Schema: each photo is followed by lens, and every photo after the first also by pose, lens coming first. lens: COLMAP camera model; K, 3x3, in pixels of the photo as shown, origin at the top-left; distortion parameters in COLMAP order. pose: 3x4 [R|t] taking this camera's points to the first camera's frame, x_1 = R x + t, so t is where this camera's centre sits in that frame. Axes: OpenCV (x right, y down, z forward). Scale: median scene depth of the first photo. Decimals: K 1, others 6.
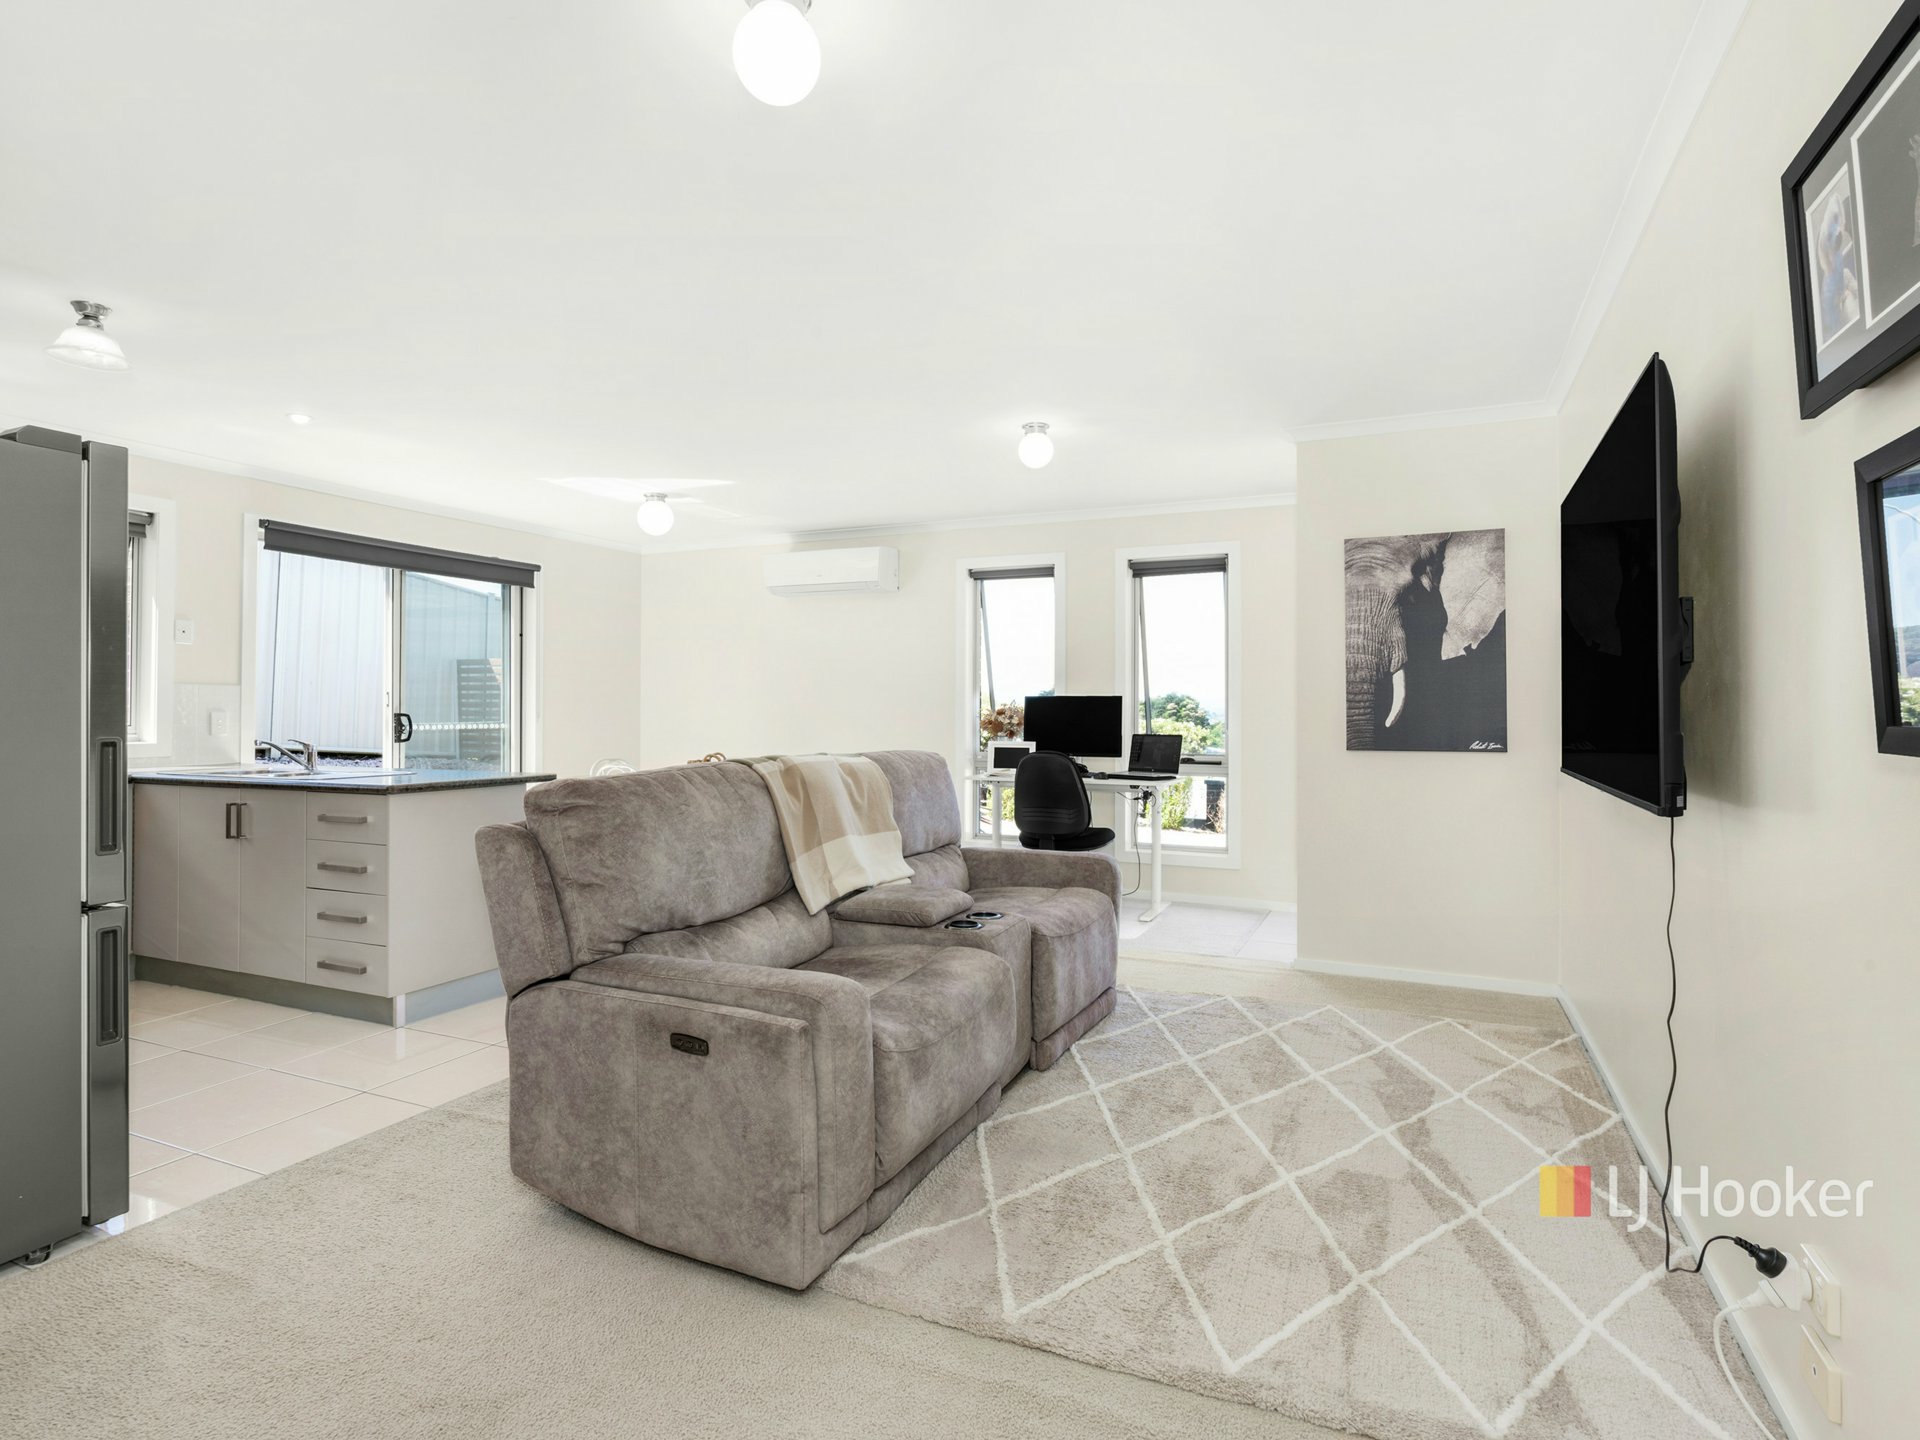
lens RADIAL K [[939.2, 0, 960.0], [0, 939.2, 720.0], [0, 0, 1]] dist [0.001338, 0.000425]
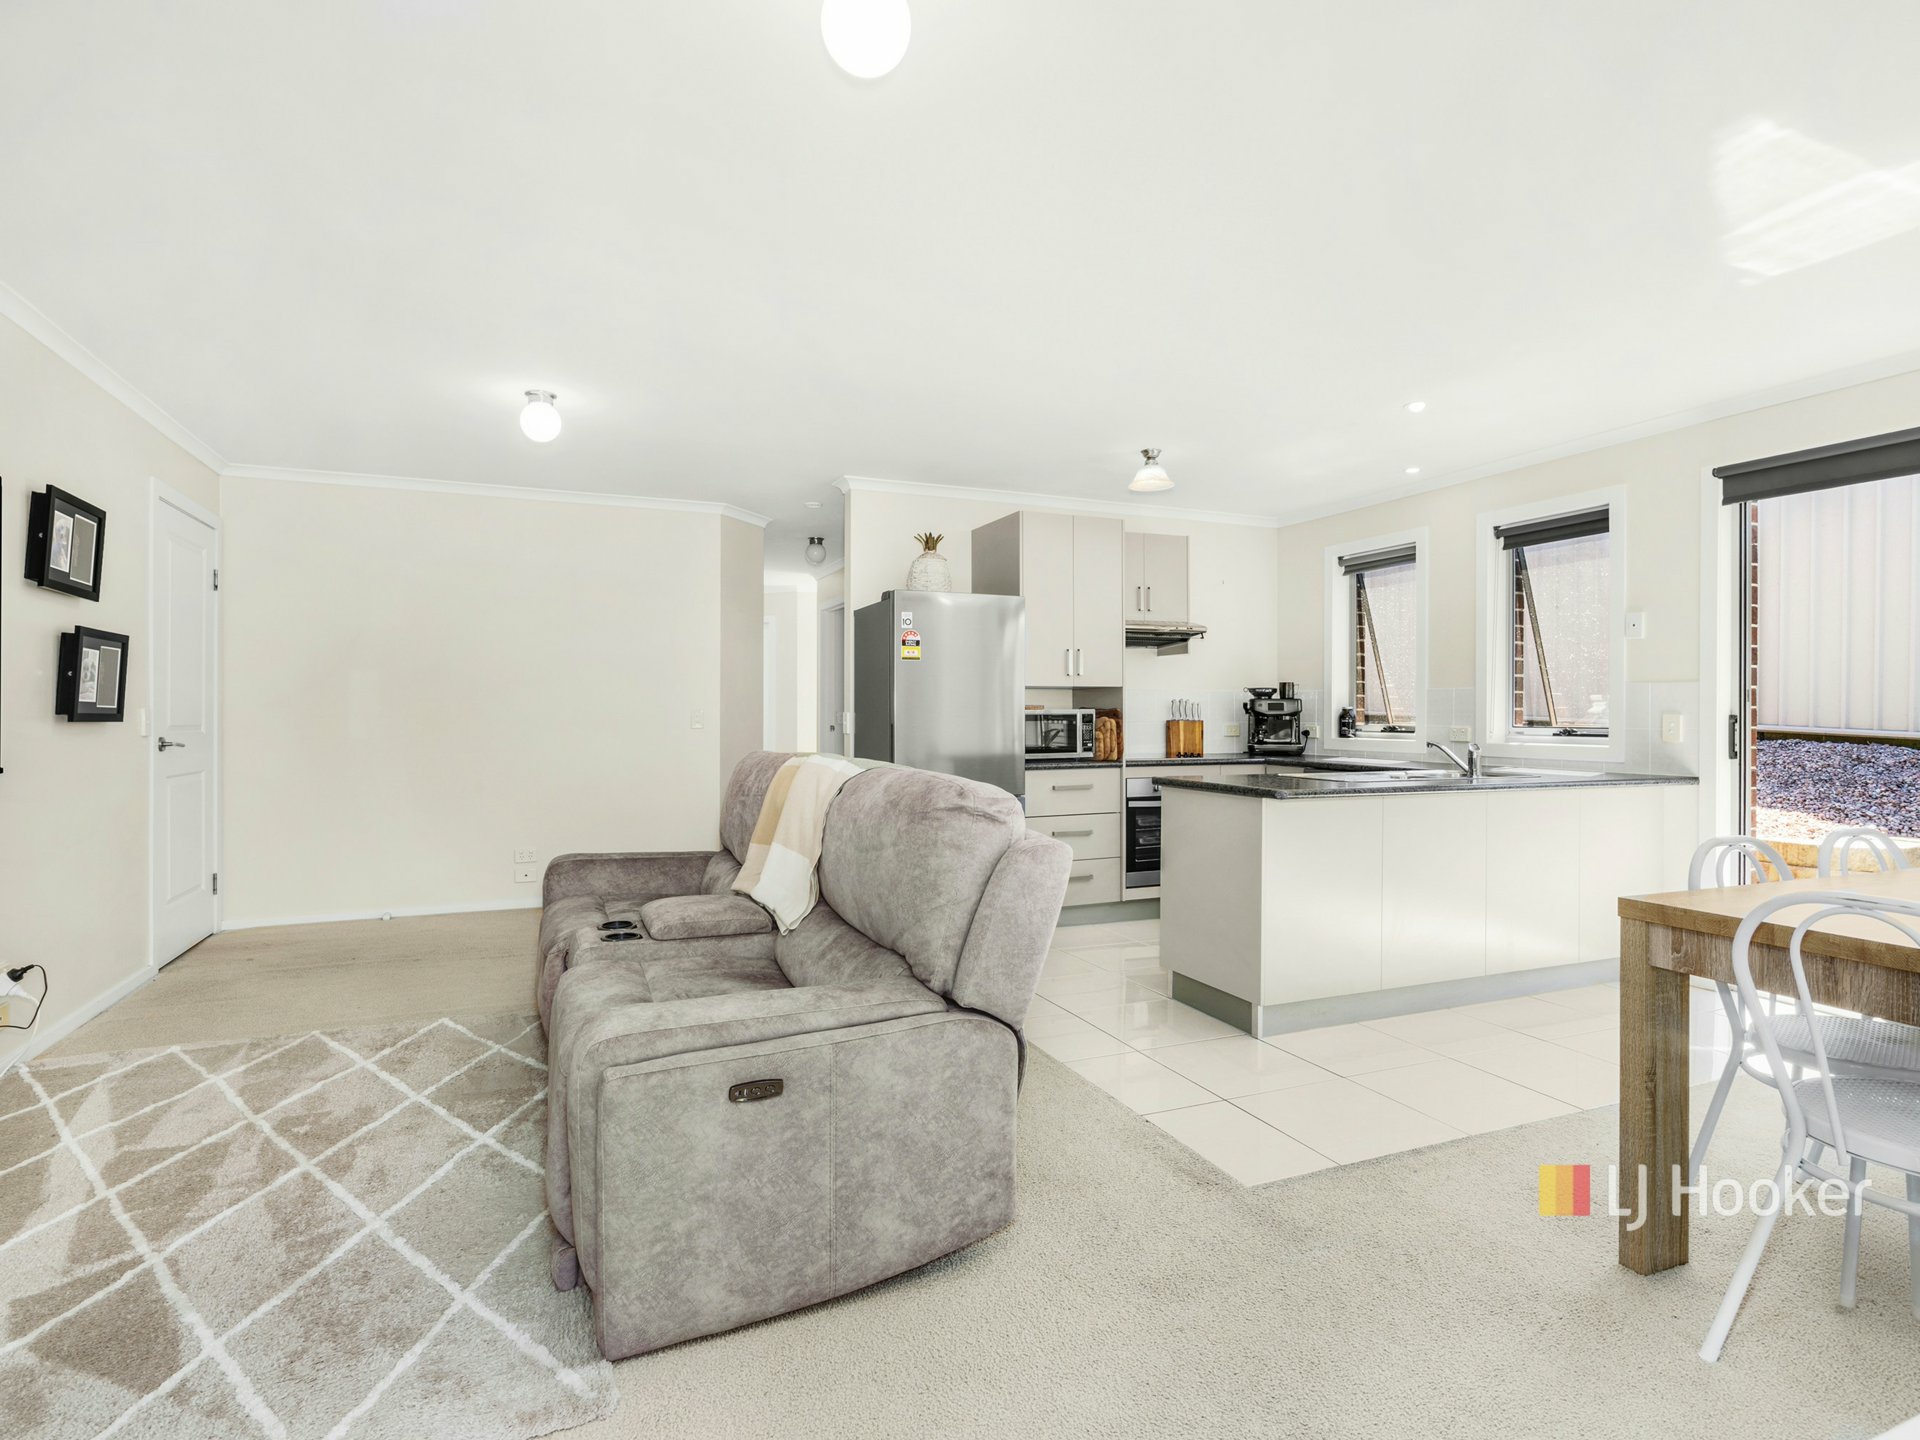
lens RADIAL K [[983.4, 0, 960.0], [0, 983.4, 720.0], [0, 0, 1]] dist [-0.000456, 0.001531]
pose [[-0.679203, 0.004275, -0.733938, 0.238344], [-0.008385, 0.999873, 0.013584, -0.008245], [0.733902, 0.015380, -0.679081, 0.921117]]
